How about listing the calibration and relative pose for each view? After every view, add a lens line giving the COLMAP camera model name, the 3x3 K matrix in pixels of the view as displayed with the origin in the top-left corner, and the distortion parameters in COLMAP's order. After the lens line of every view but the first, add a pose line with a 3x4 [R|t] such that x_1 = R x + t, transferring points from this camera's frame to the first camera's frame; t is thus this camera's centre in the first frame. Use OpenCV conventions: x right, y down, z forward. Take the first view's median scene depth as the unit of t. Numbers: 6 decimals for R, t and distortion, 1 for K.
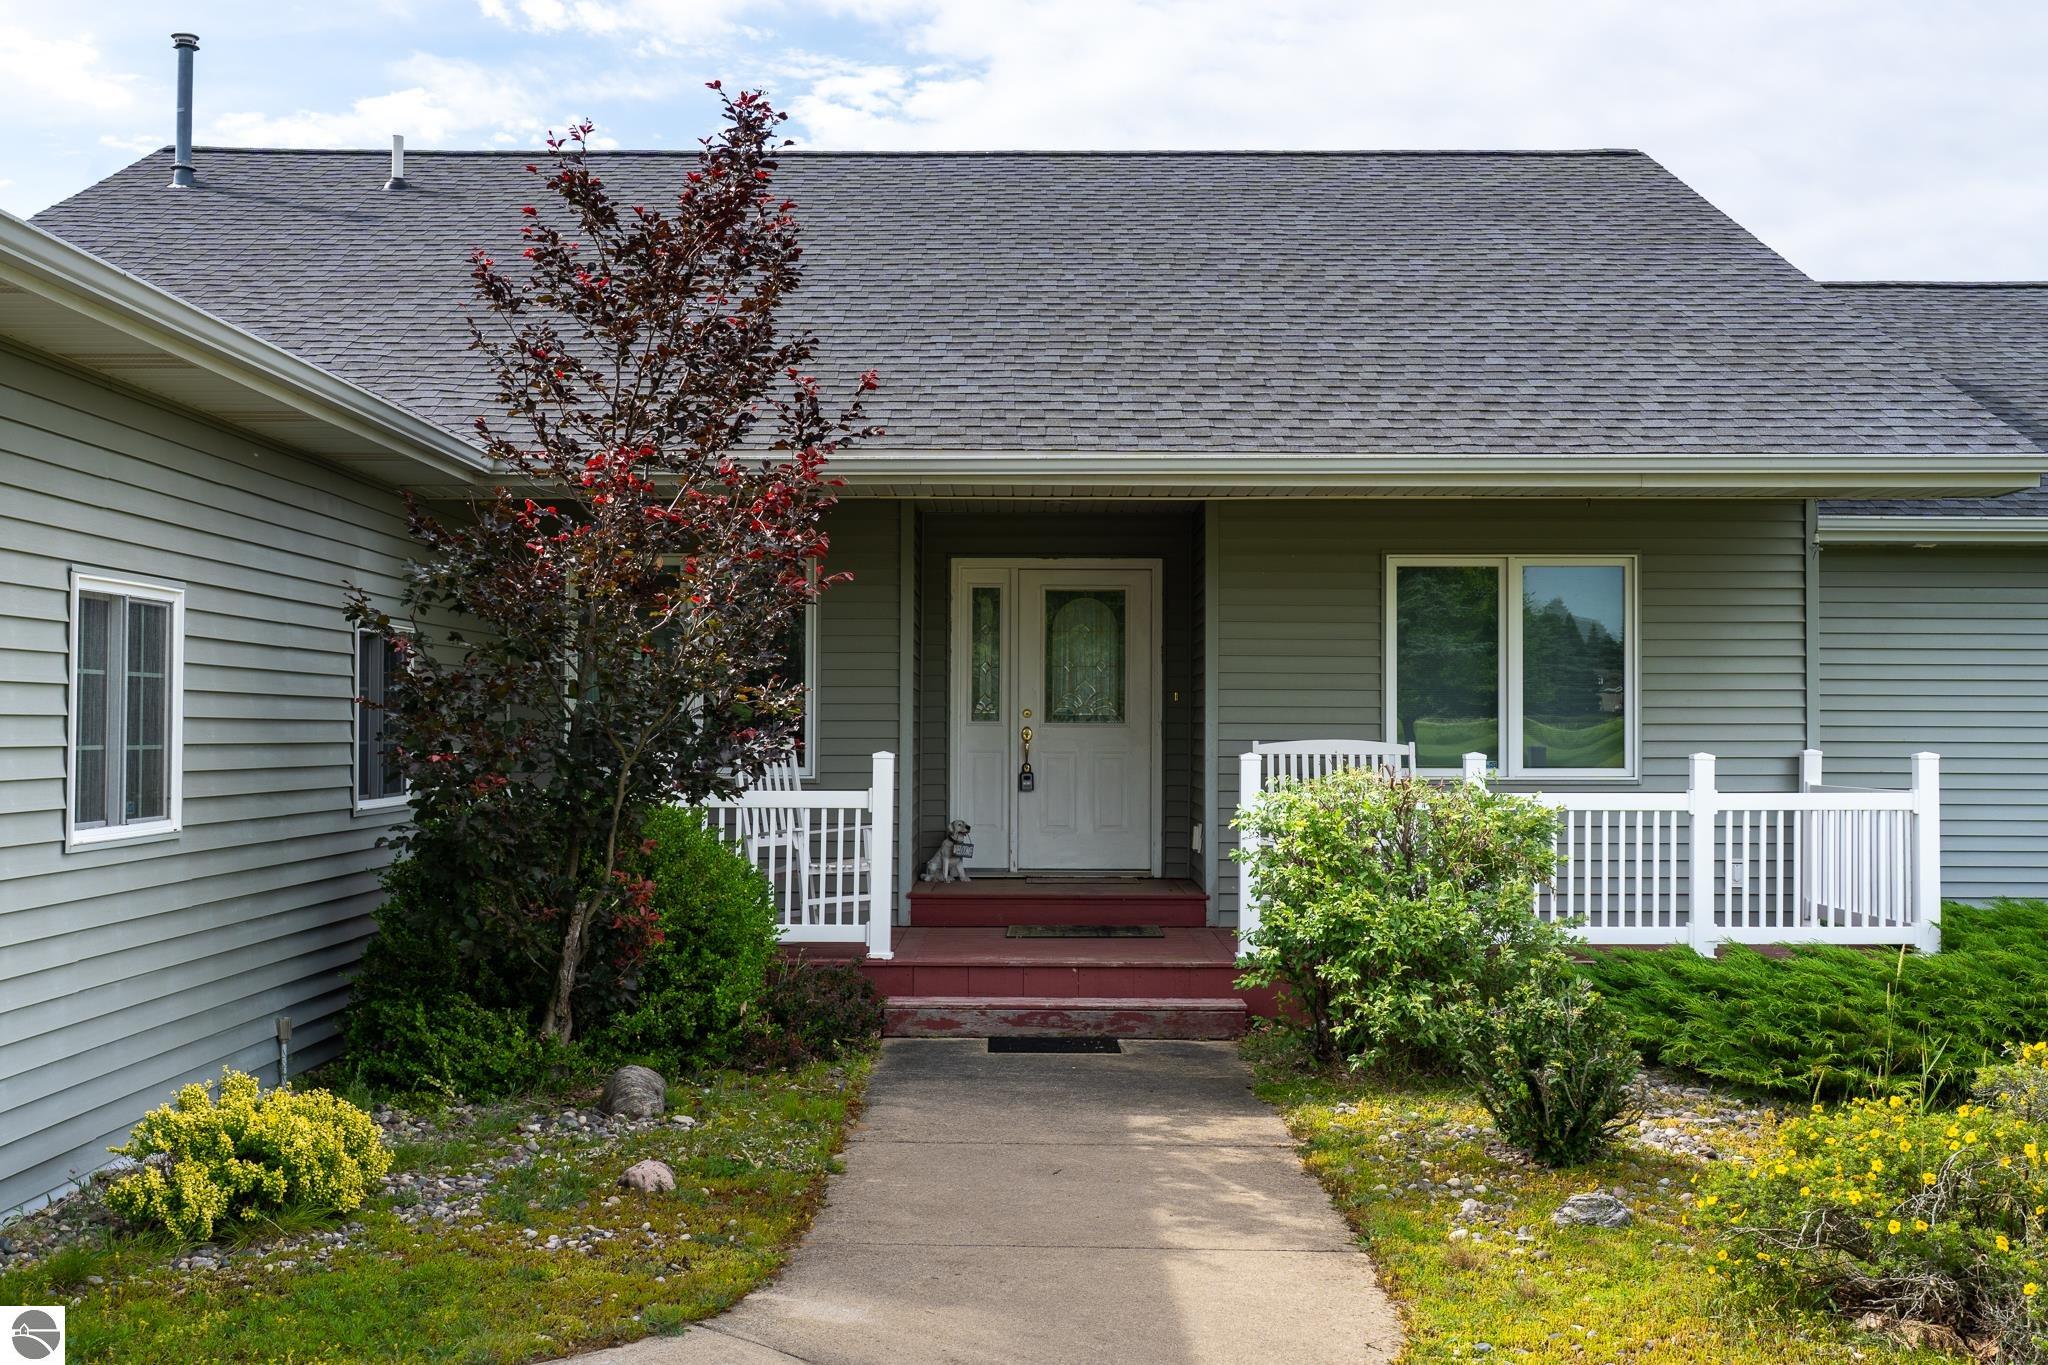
lens RADIAL K [[2096.9, 0, 1024.0], [0, 2096.9, 682.5], [0, 0, 1]] dist [0.003693, 0.001295]
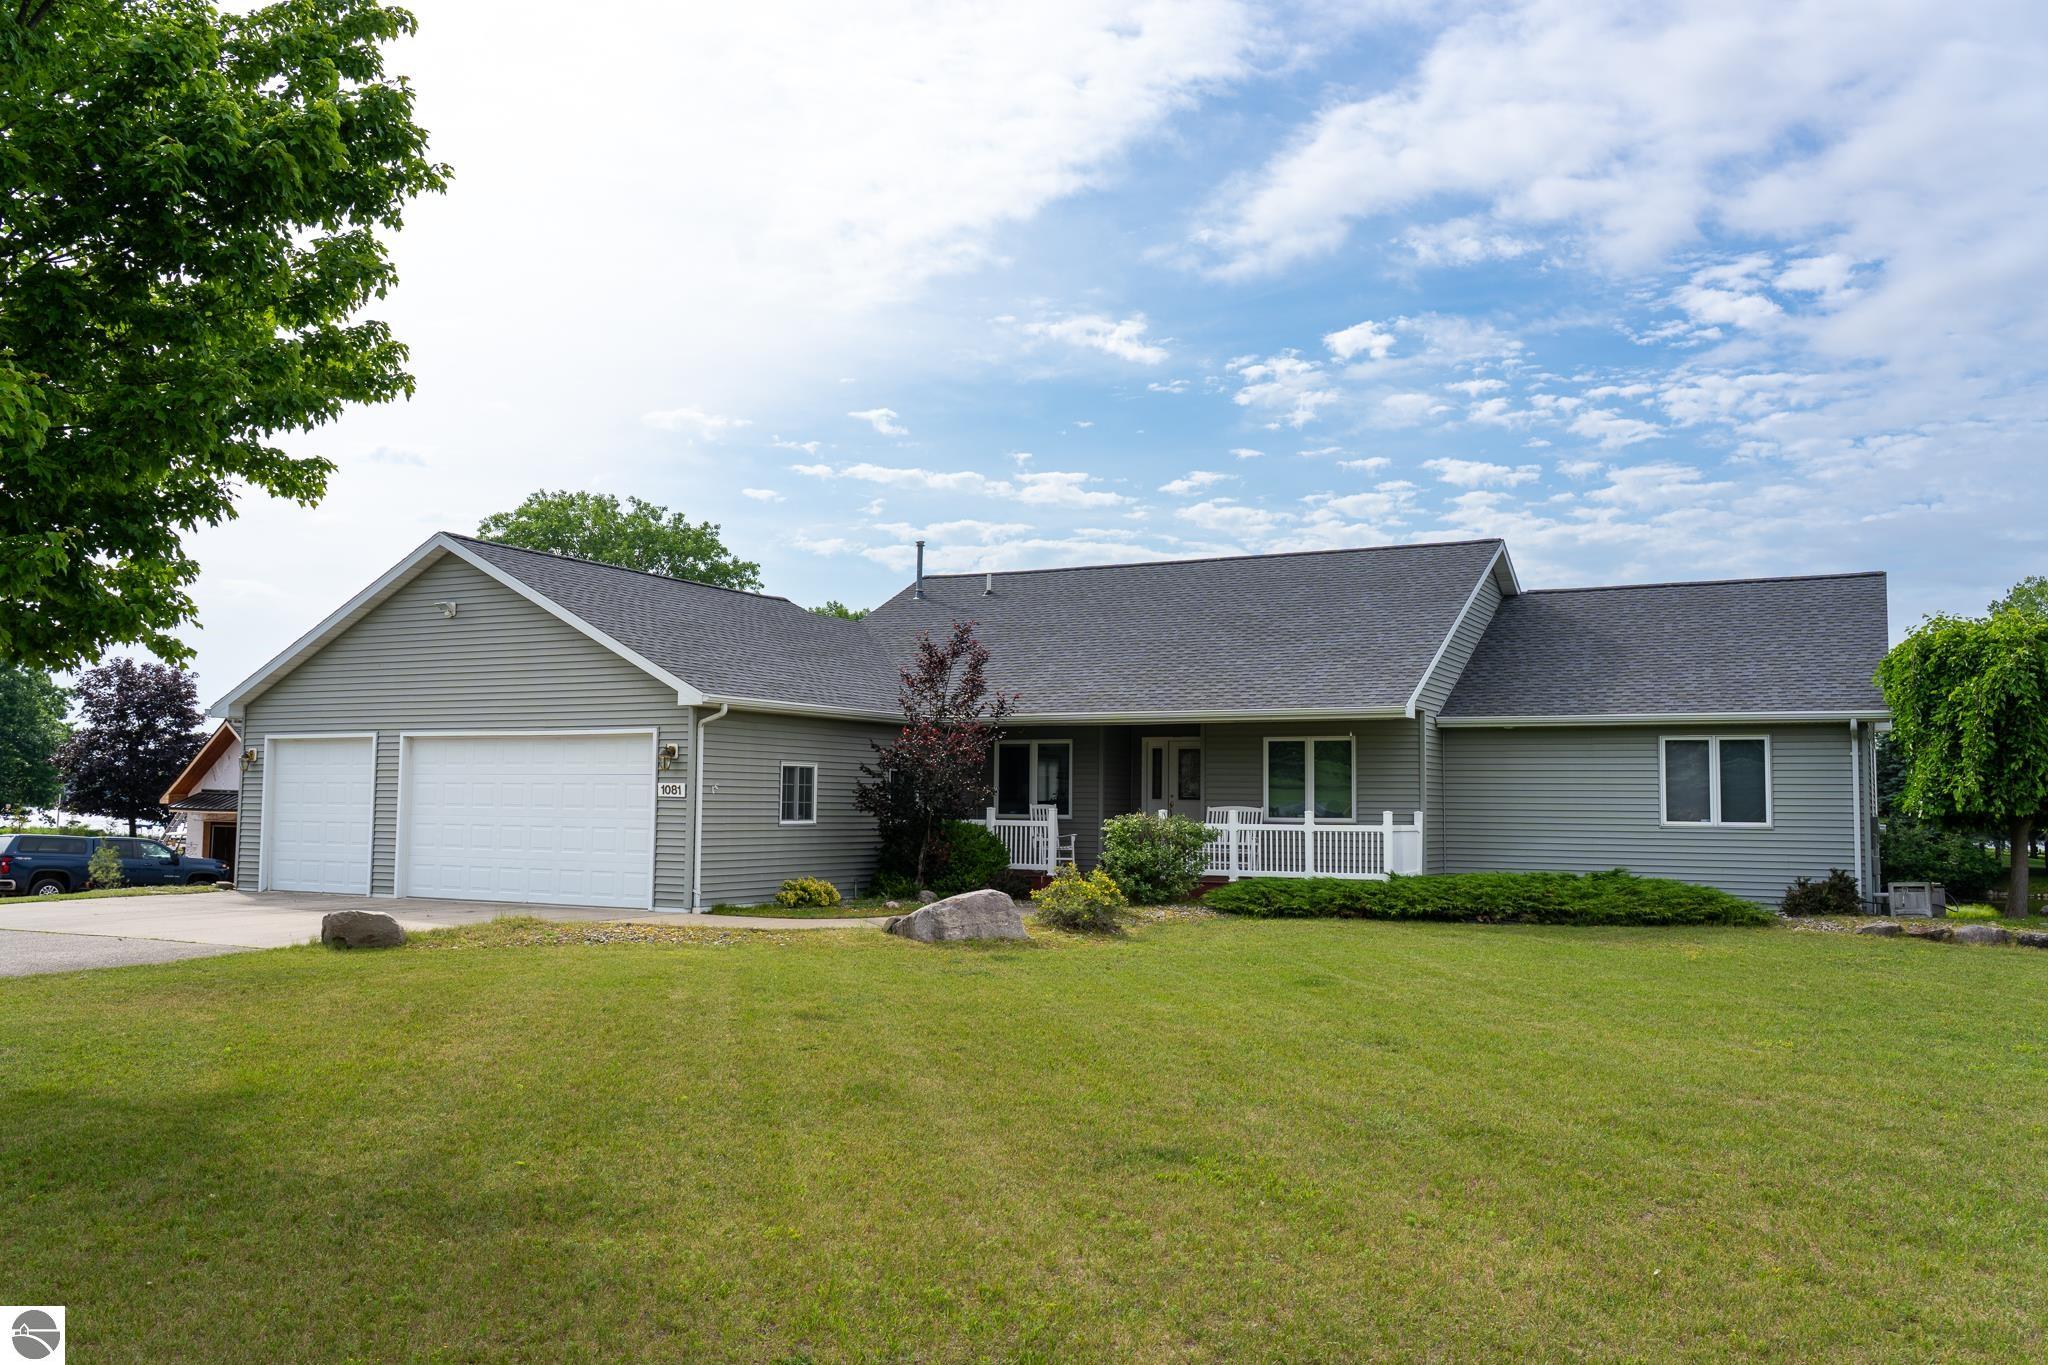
lens RADIAL K [[1659.0, 0, 1024.0], [0, 1659.0, 682.5], [0, 0, 1]] dist [-0.001959, -0.000820]
pose [[0.882482, -0.028991, -0.469452, 1.143229], [0.002453, 0.998369, -0.057042, -0.013403], [0.470340, 0.049187, 0.881113, -1.284069]]
